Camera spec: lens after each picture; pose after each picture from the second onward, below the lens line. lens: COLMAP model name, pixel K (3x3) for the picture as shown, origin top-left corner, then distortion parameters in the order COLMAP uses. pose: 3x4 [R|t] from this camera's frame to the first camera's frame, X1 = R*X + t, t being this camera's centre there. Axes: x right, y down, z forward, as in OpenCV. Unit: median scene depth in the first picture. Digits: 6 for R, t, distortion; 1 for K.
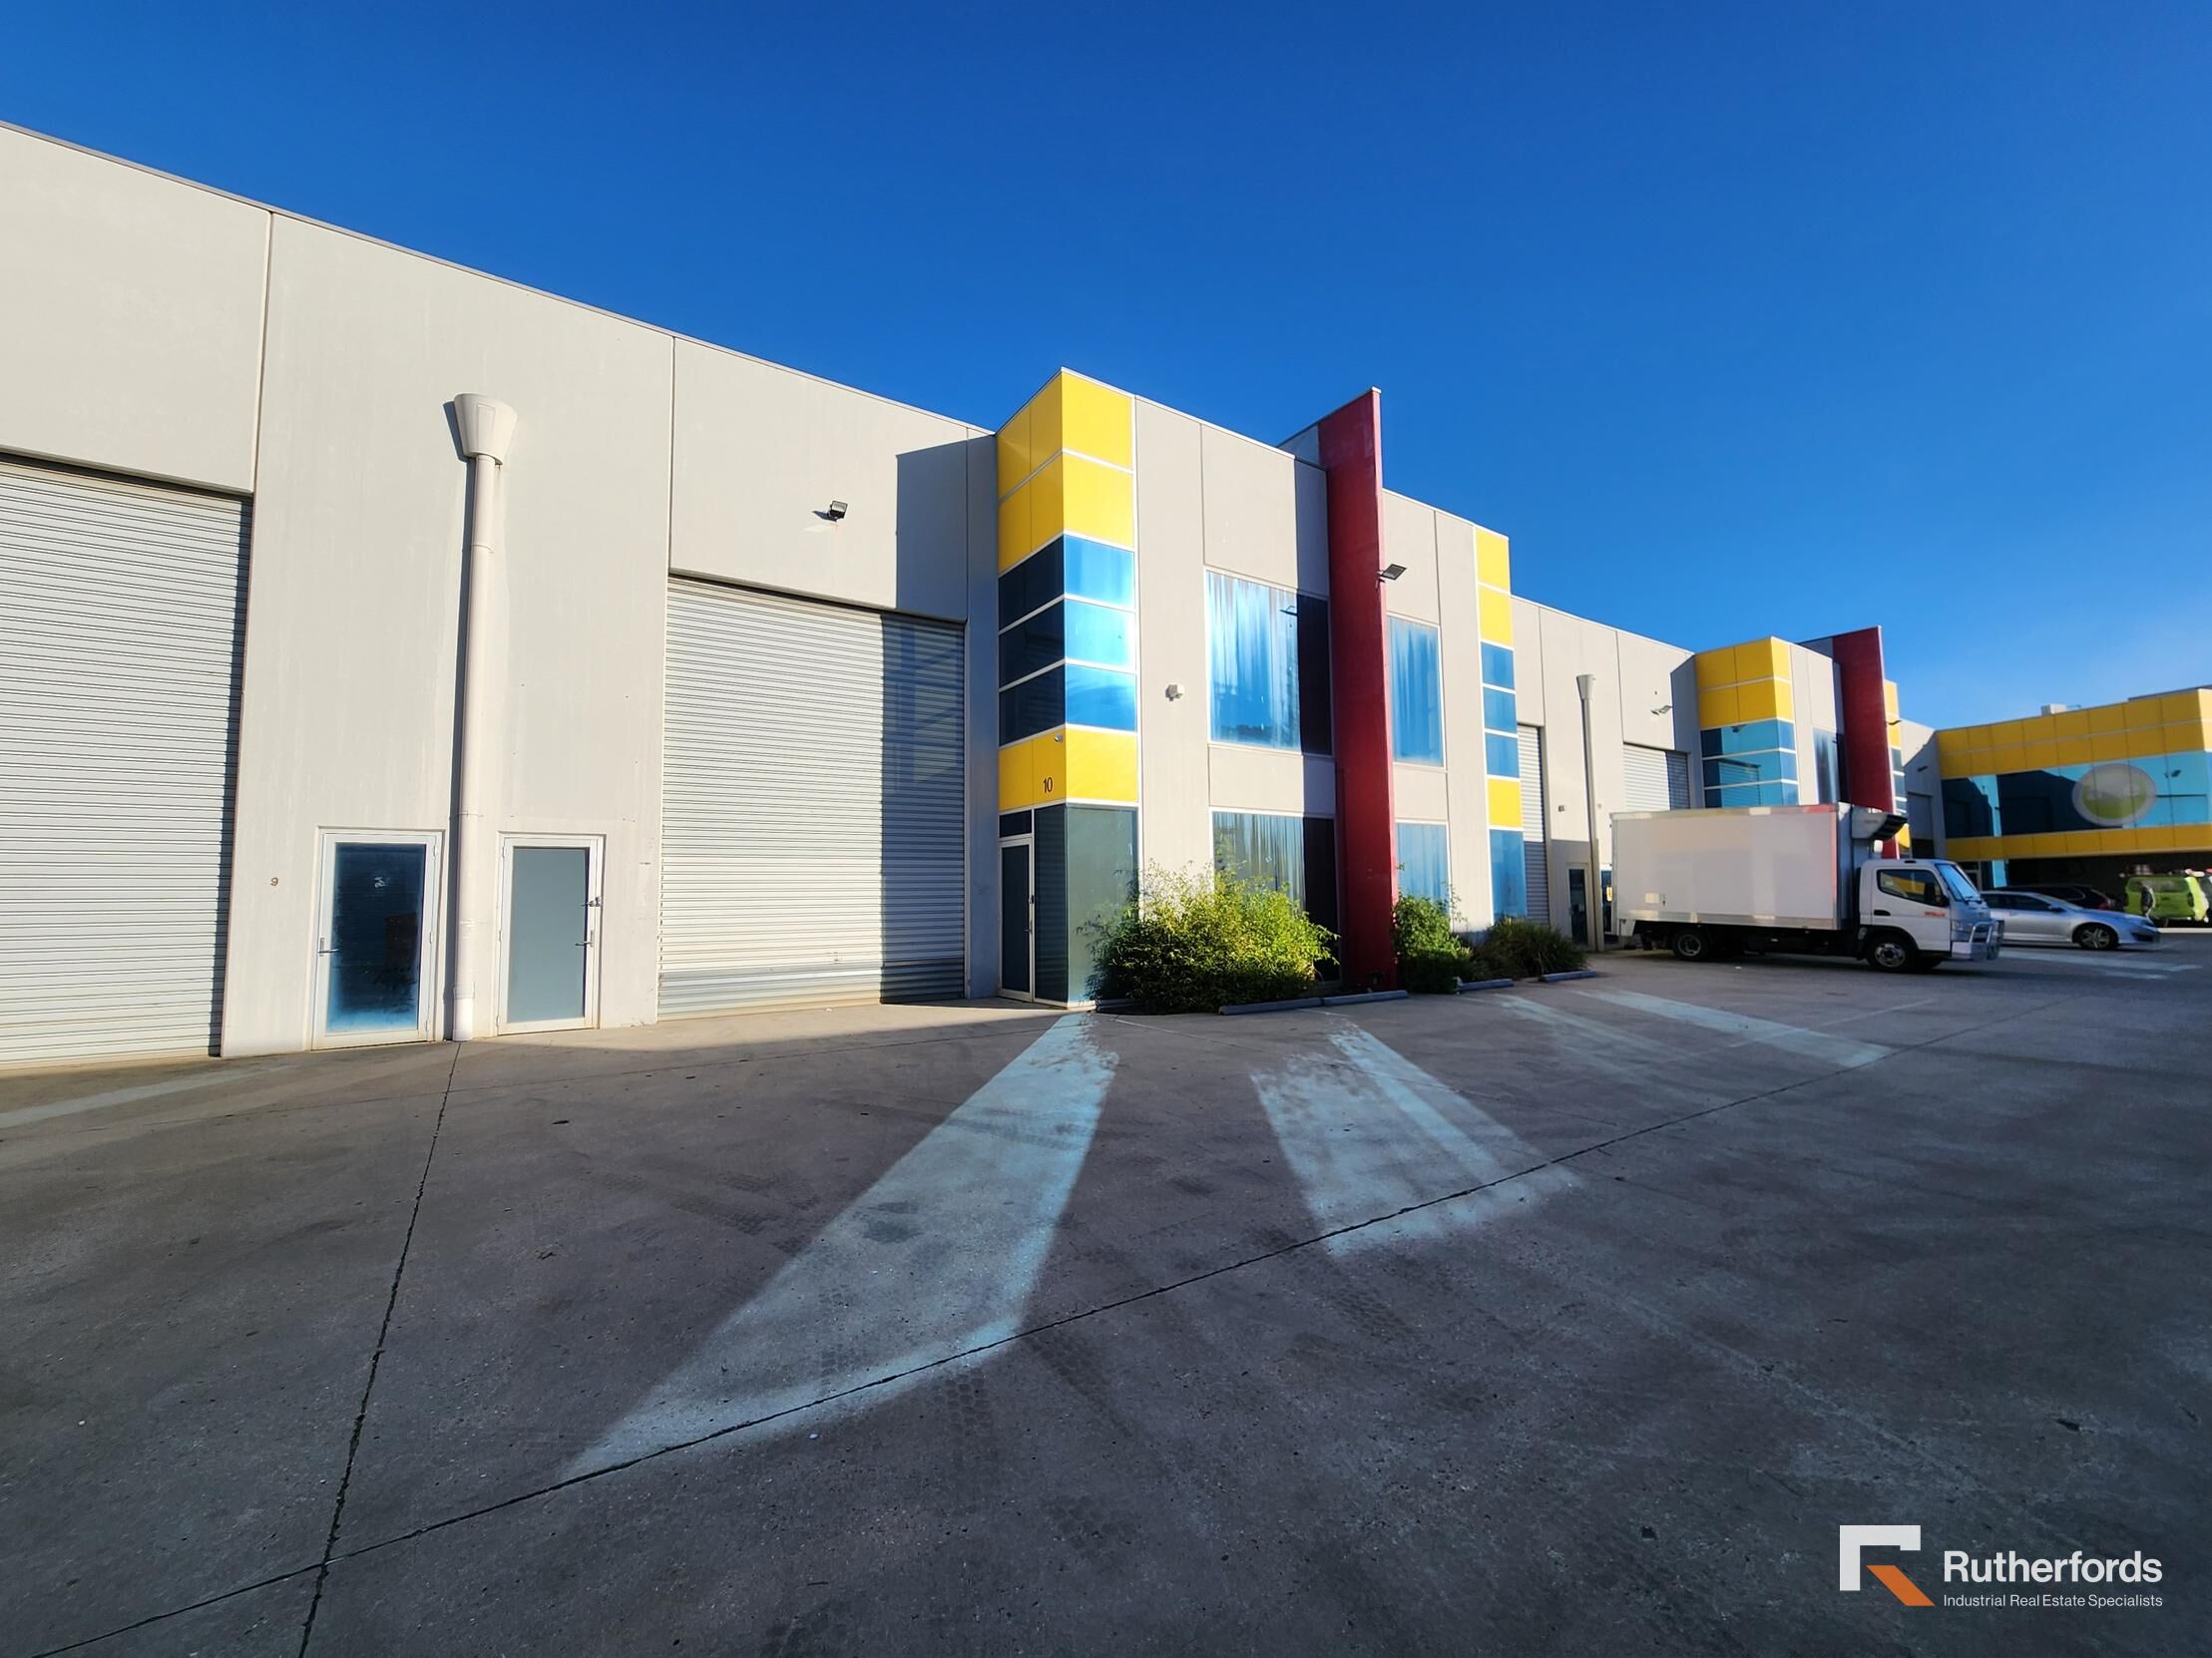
lens RADIAL K [[904.1, 0, 1108.4], [0, 904.1, 832.9], [0, 0, 1]] dist [0.001523, -0.001095]
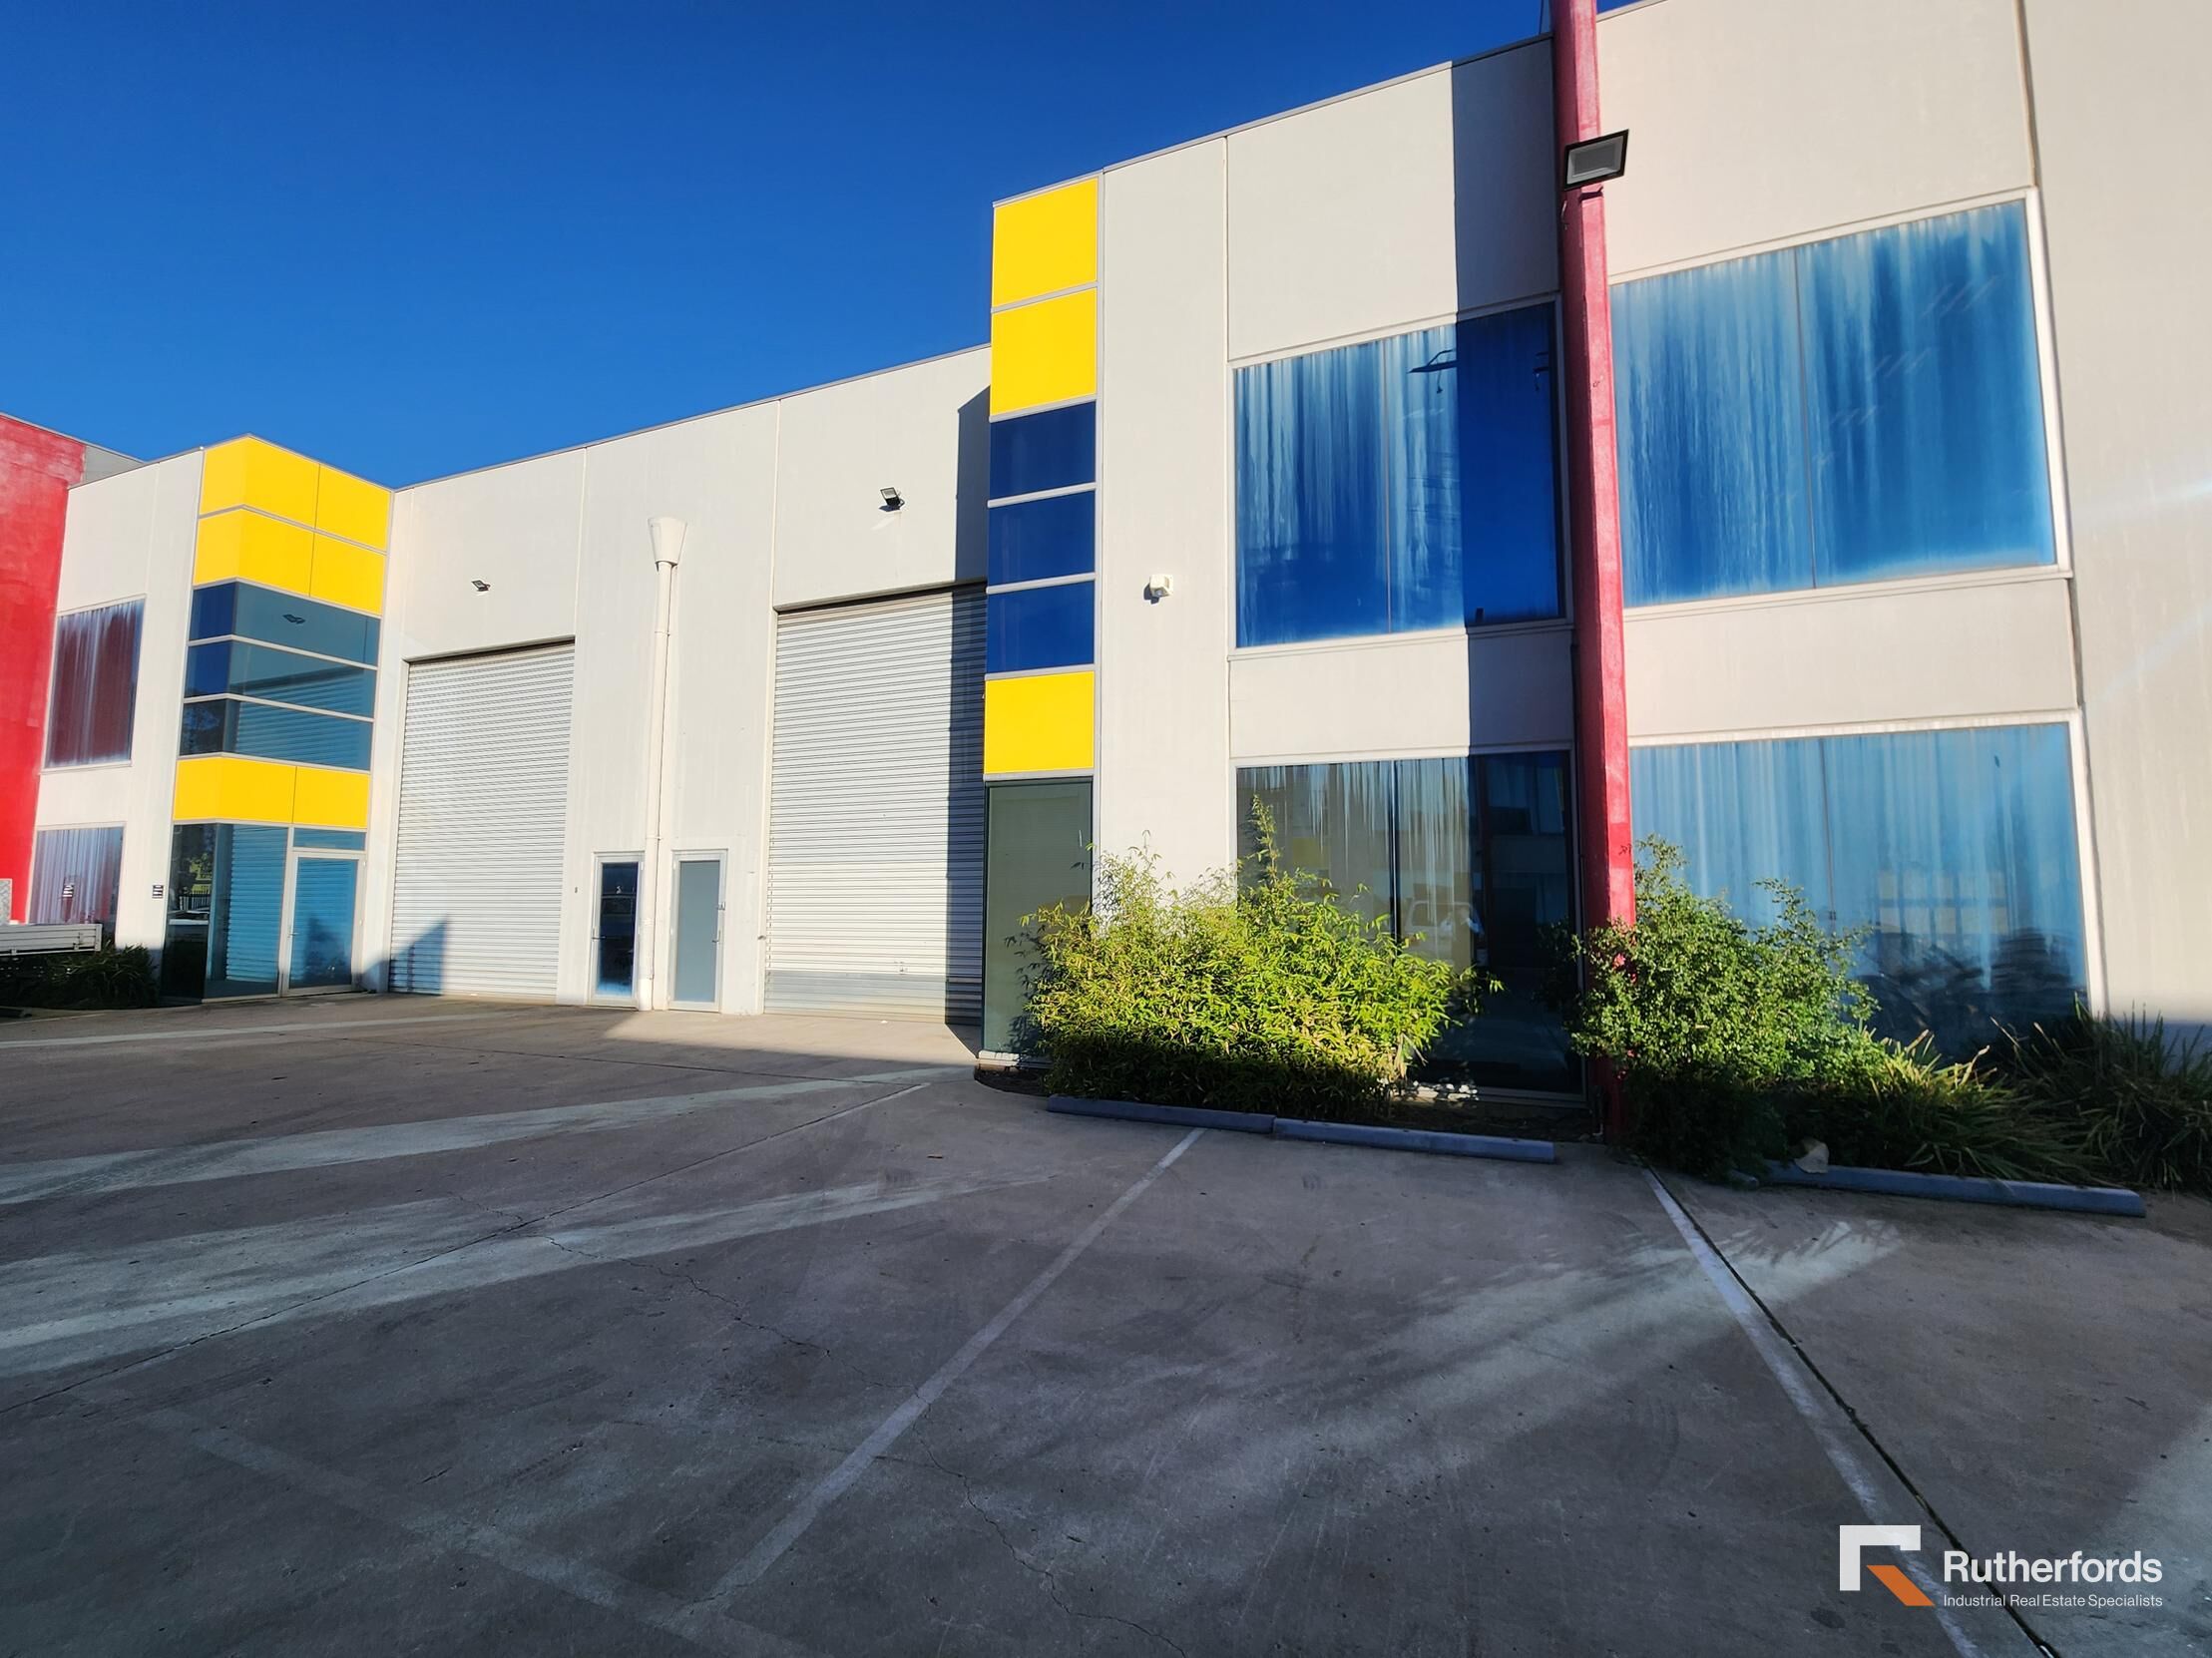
lens RADIAL K [[904.1, 0, 1108.4], [0, 904.1, 829.1], [0, 0, 1]] dist [0.001523, -0.001095]
pose [[0.569098, -0.054276, -0.820476, 0.569176], [0.053678, 0.998143, -0.028797, 0.030419], [0.820516, -0.027653, 0.570955, 0.608052]]
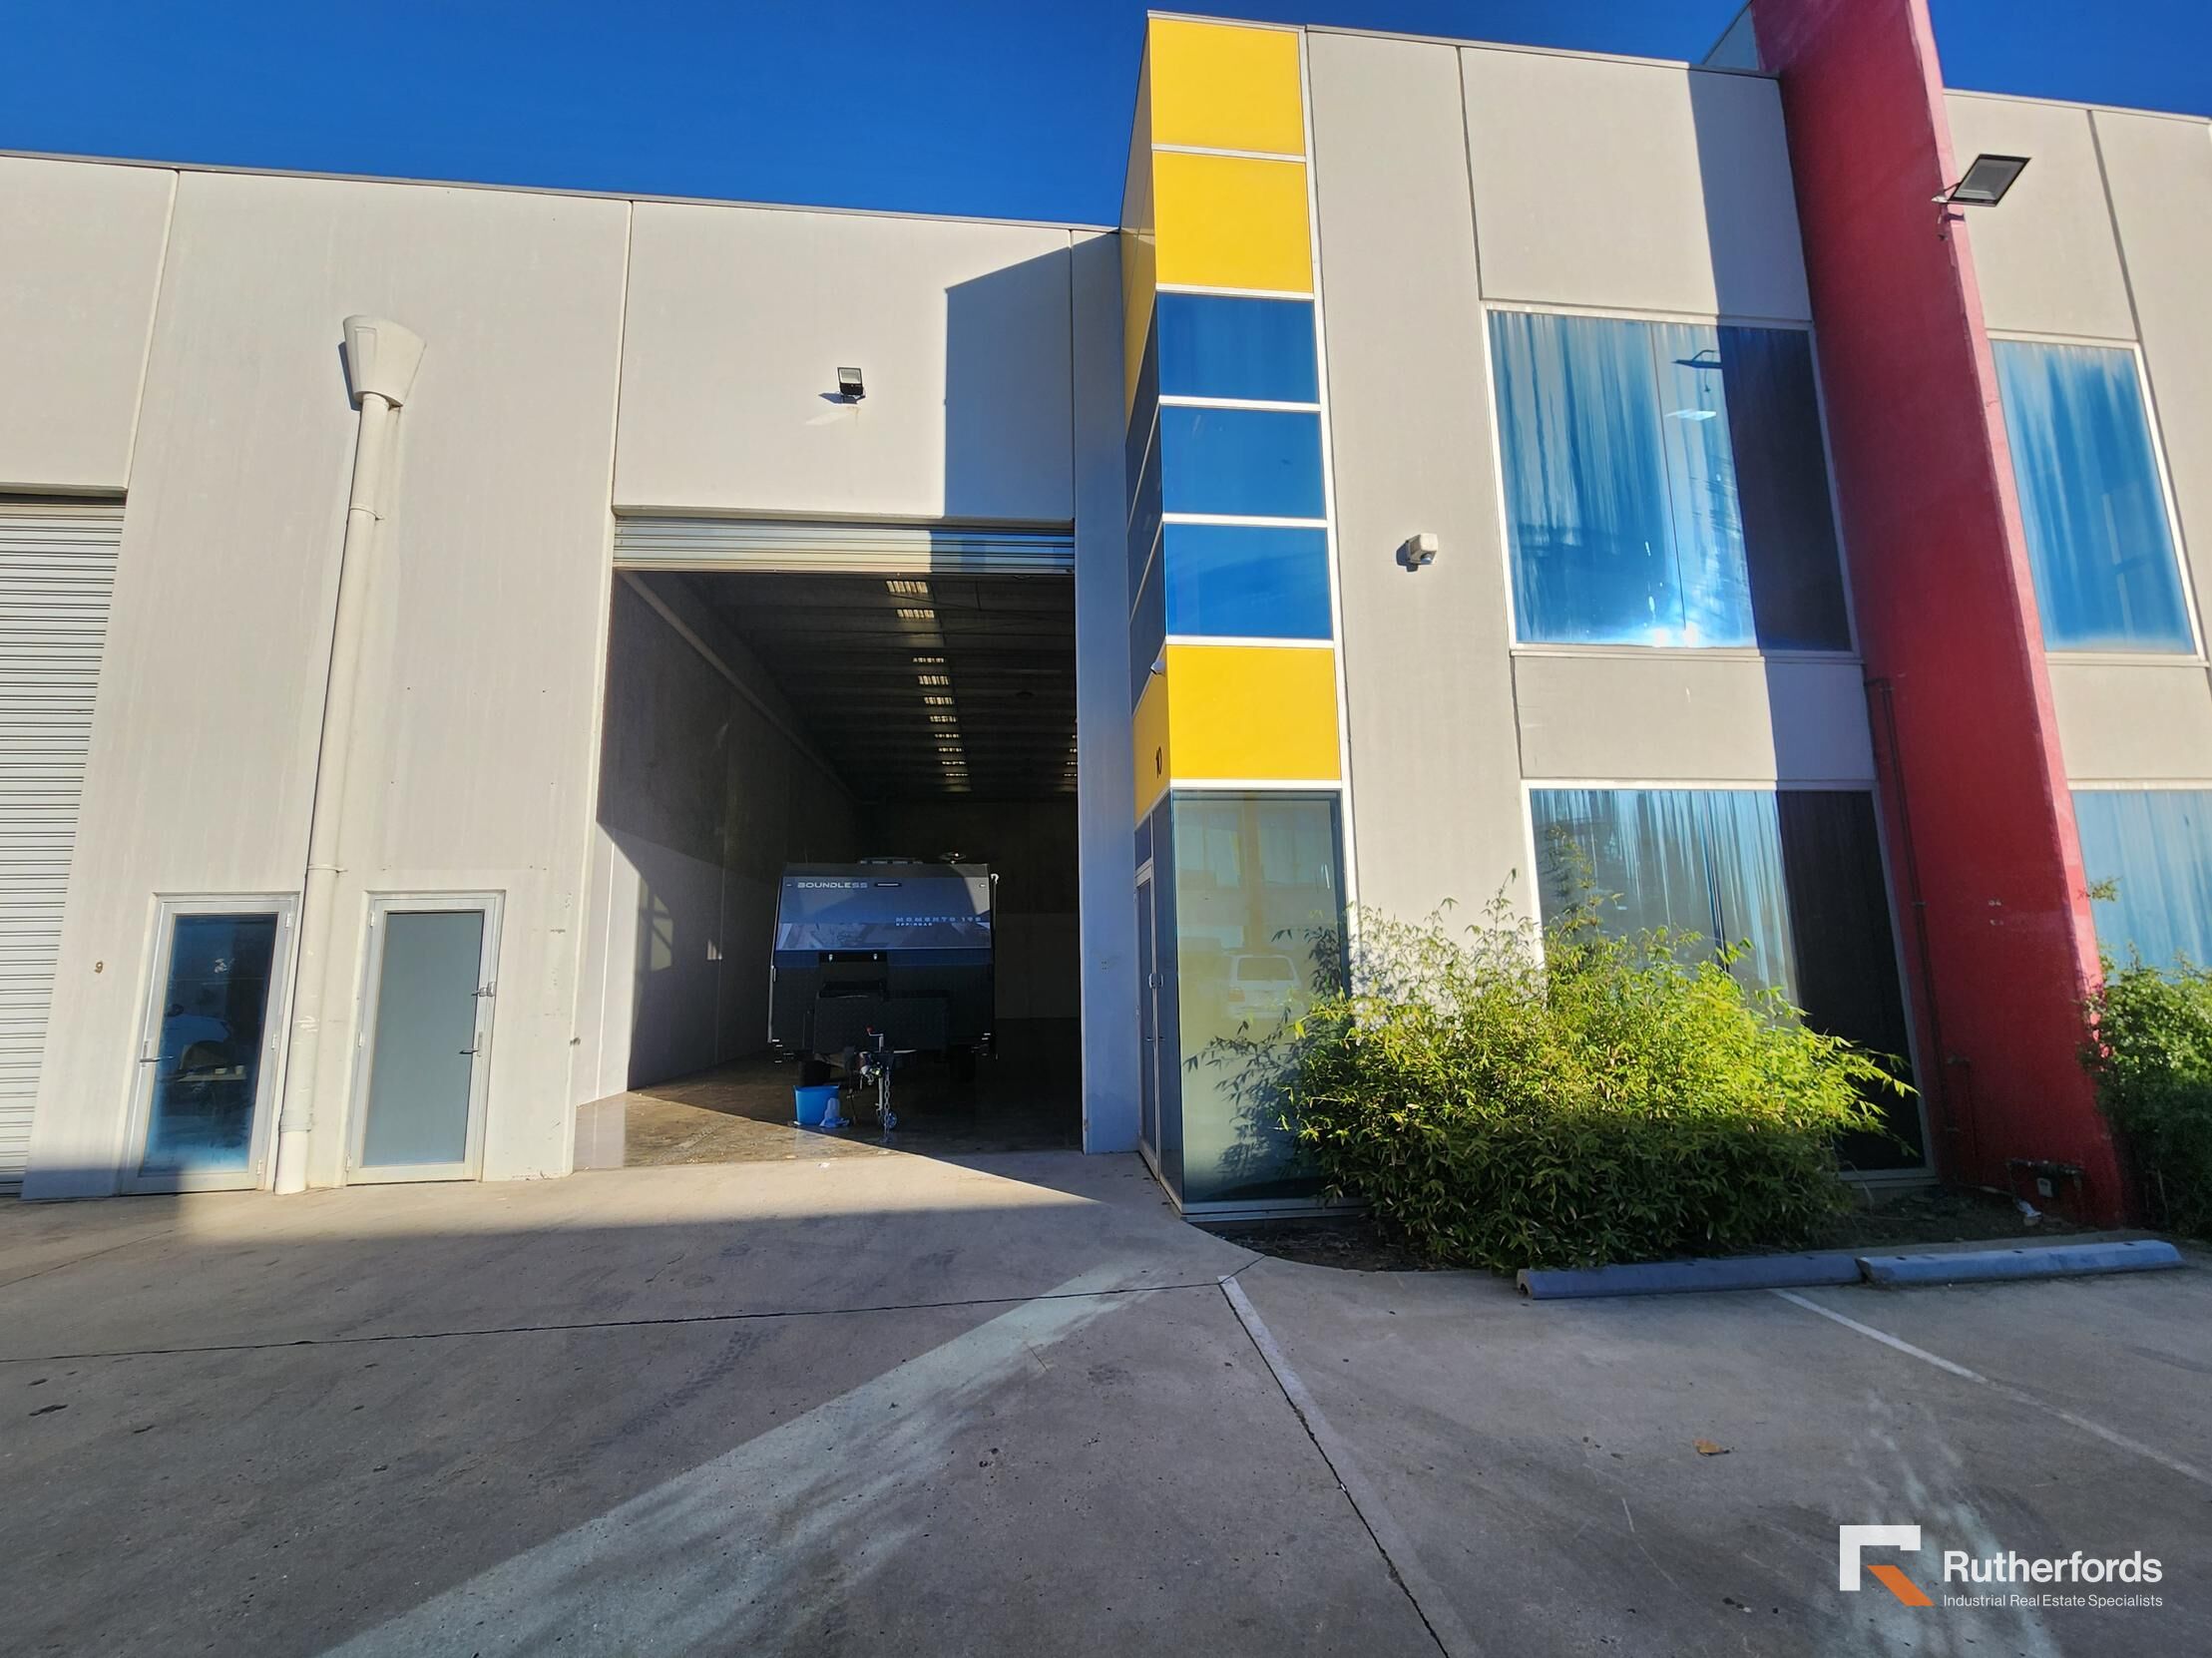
lens RADIAL K [[904.1, 0, 1108.8], [0, 904.1, 831.8], [0, 0, 1]] dist [0.001523, -0.001095]
pose [[0.882849, -0.073036, -0.463943, 0.142083], [0.044850, 0.996431, -0.071517, 0.022381], [0.467511, 0.042331, 0.882973, 0.500884]]
